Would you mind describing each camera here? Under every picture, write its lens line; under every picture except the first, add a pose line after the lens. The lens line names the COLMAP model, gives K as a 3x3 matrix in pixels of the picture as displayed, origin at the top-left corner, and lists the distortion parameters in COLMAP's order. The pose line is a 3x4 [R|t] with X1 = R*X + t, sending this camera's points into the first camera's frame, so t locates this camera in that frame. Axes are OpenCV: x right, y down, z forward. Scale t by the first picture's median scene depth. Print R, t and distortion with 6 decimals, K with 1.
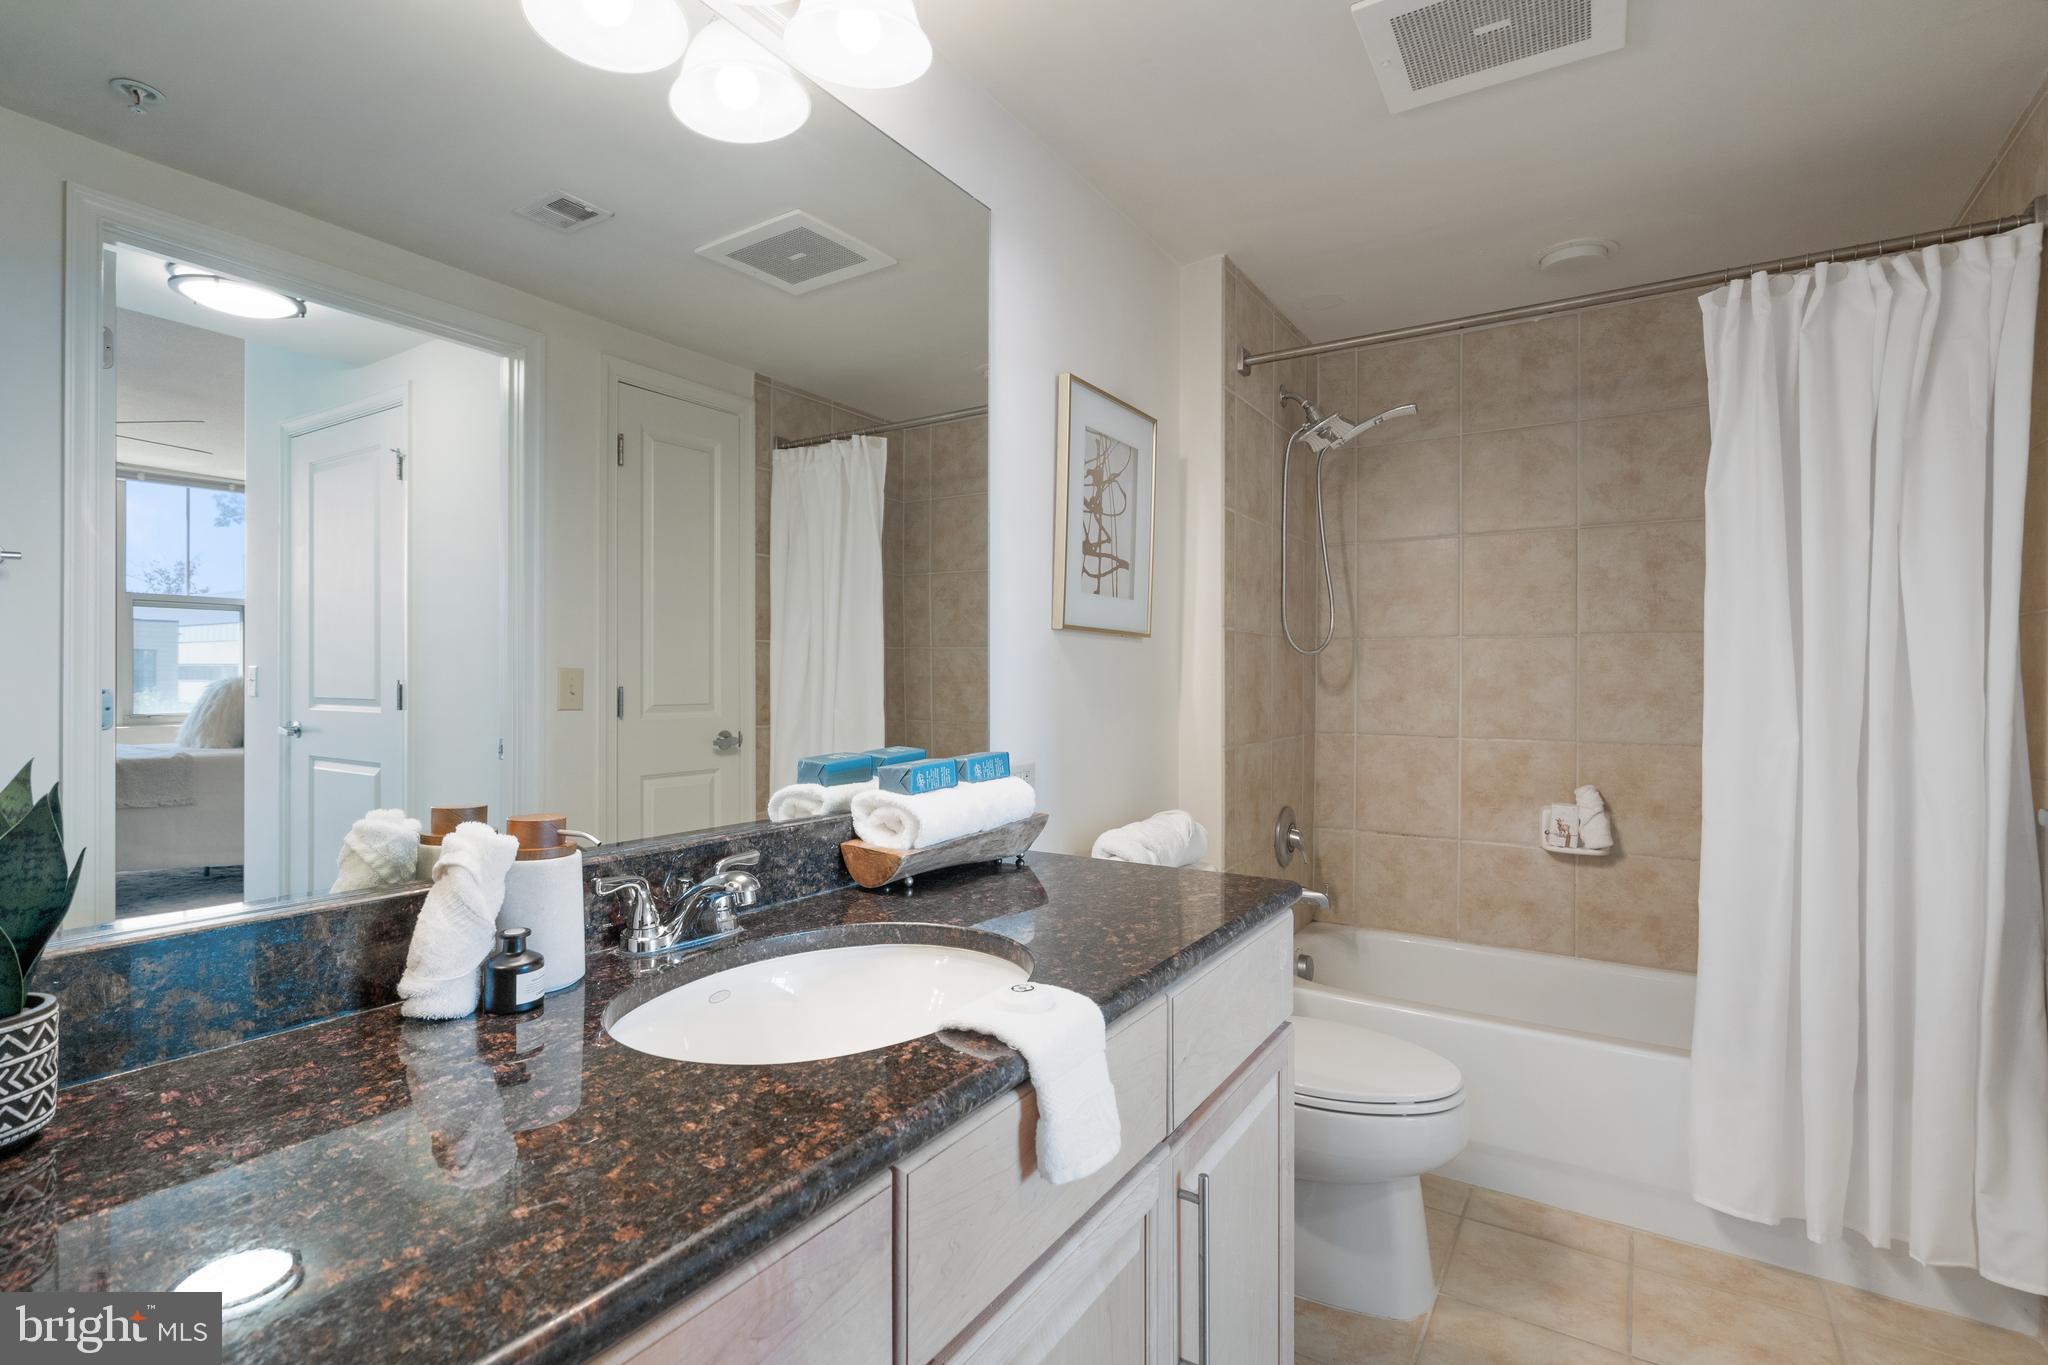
lens RADIAL K [[935.5, 0, 1035.3], [0, 935.5, 673.5], [0, 0, 1]] dist [-0.003814, 0.000862]
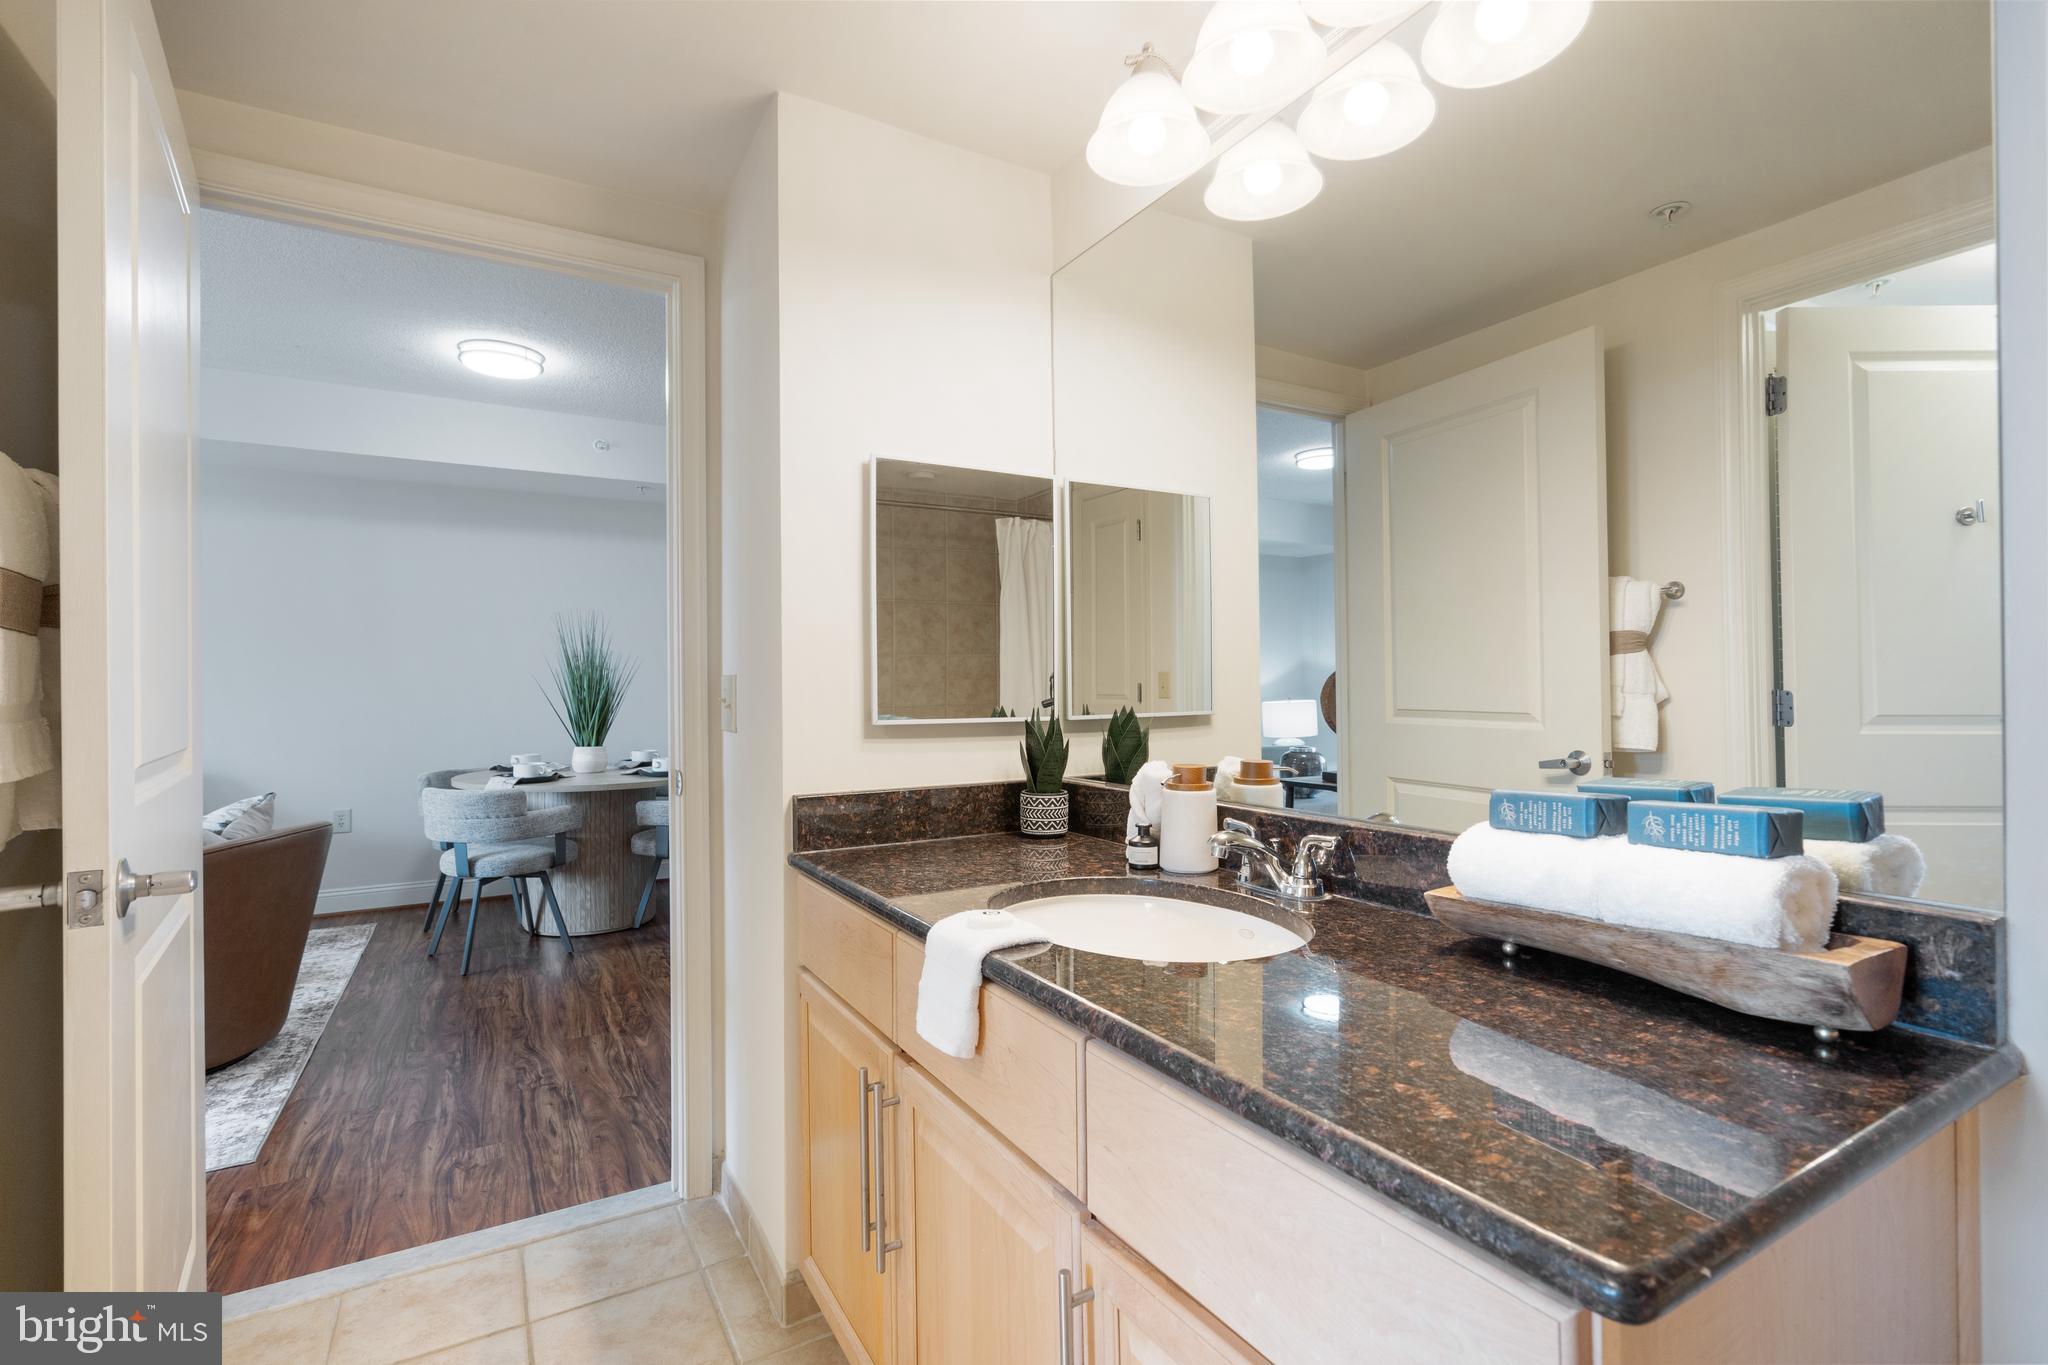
lens RADIAL K [[935.5, 0, 1015.6], [0, 935.5, 691.6], [0, 0, 1]] dist [-0.003814, 0.000862]
pose [[-0.463473, 0.006418, -0.886088, 0.353604], [0.012201, 0.999925, 0.000861, 0.008578], [0.886027, -0.010412, -0.463517, 0.511116]]
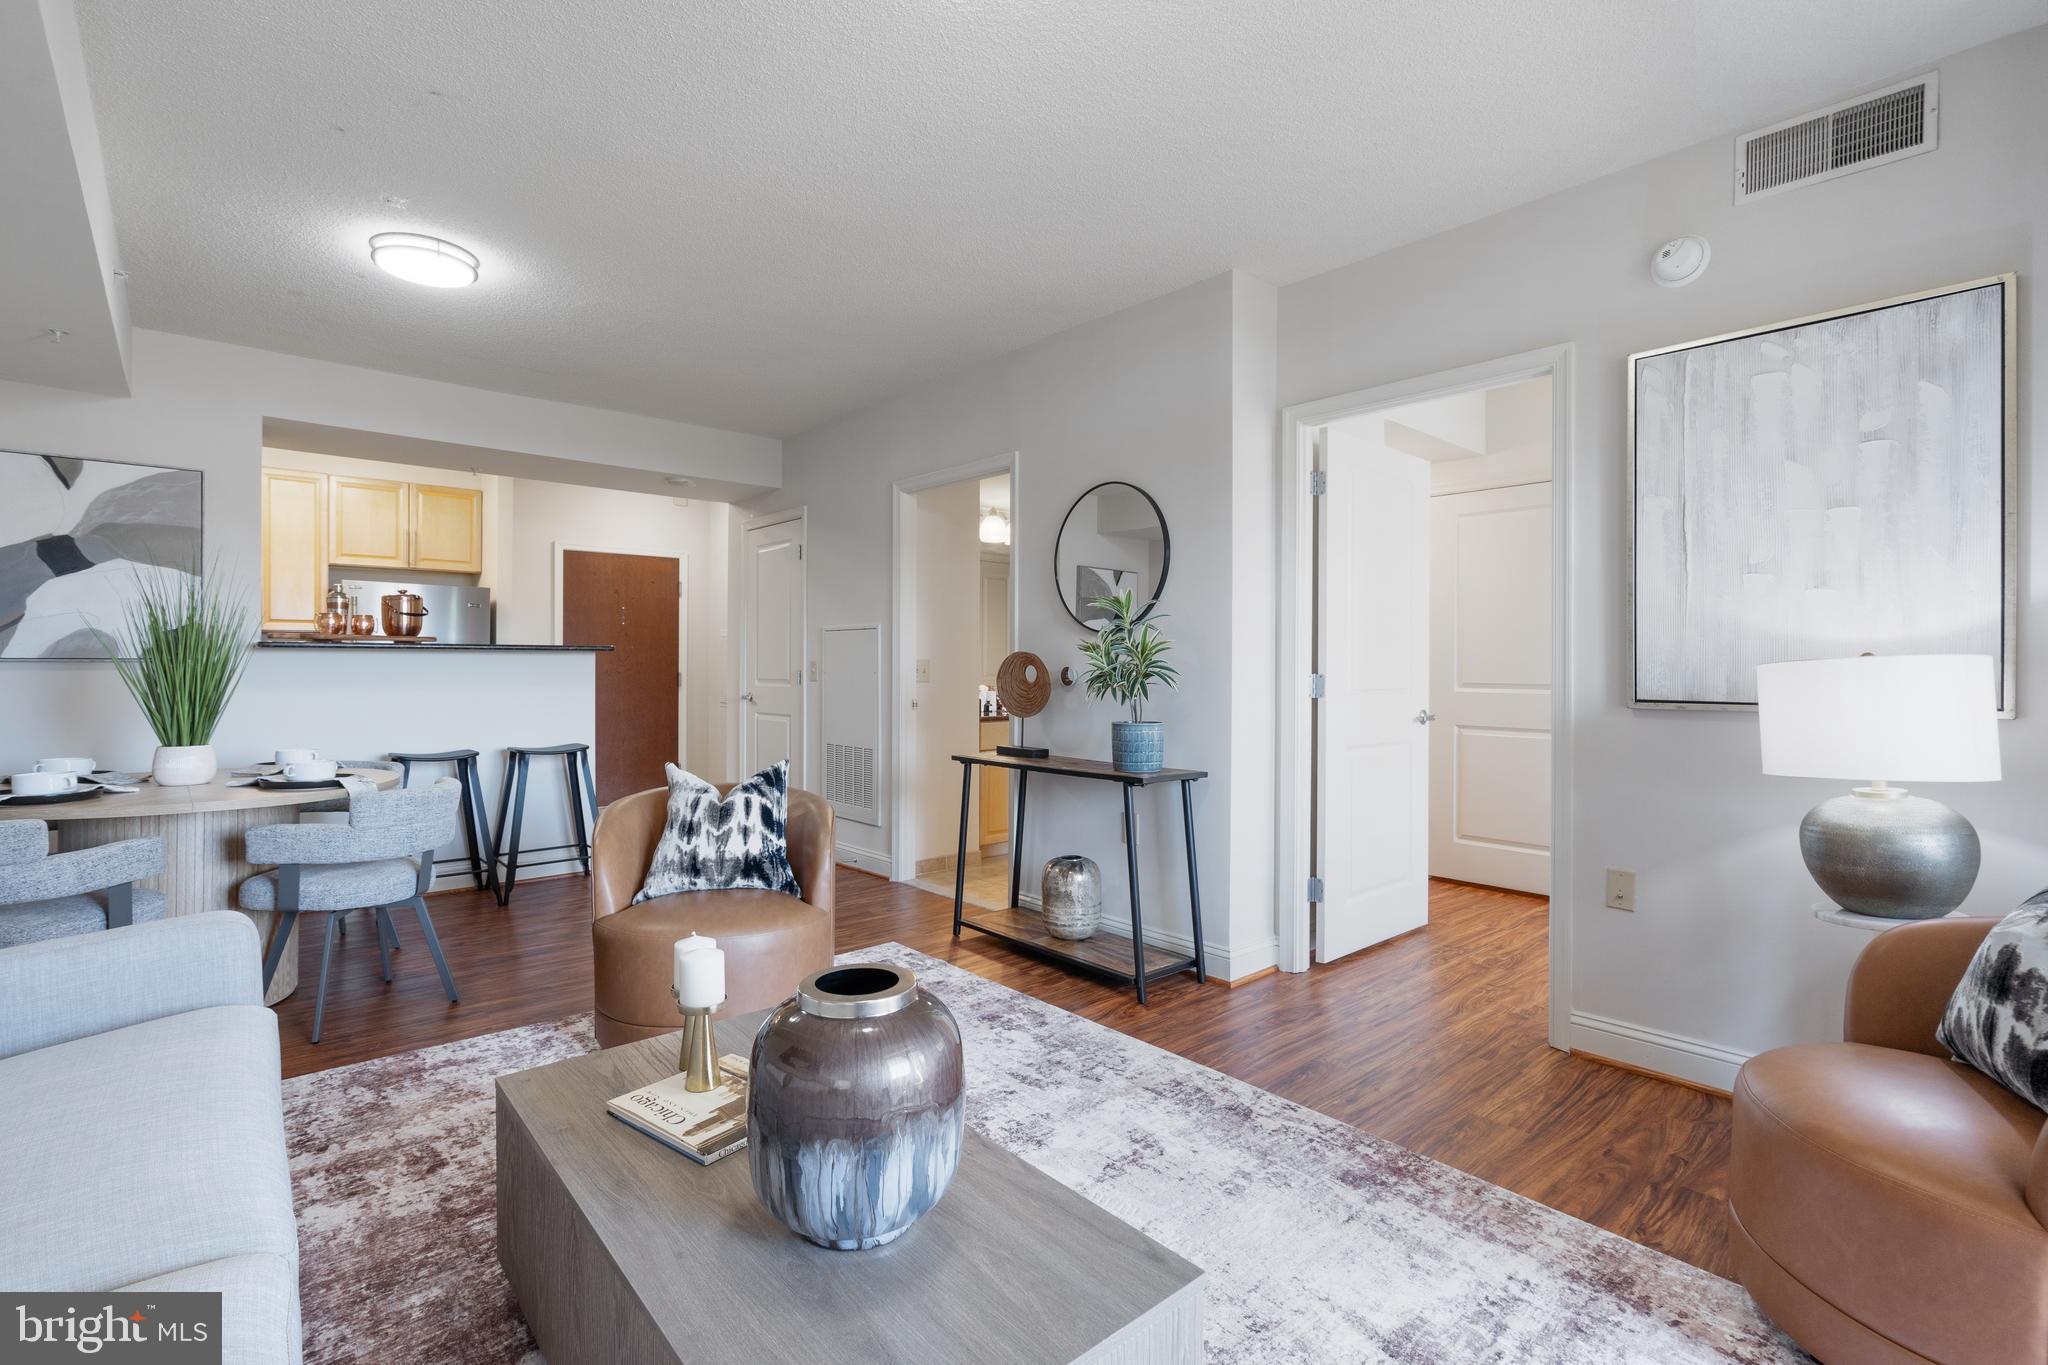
lens RADIAL K [[935.5, 0, 1008.4], [0, 935.5, 664.3], [0, 0, 1]] dist [-0.003814, 0.000862]
pose [[0.959846, 0.000949, -0.280525, 0.503040], [-0.000358, 0.999998, 0.002157, -0.003930], [0.280526, -0.001970, 0.959844, -1.868262]]
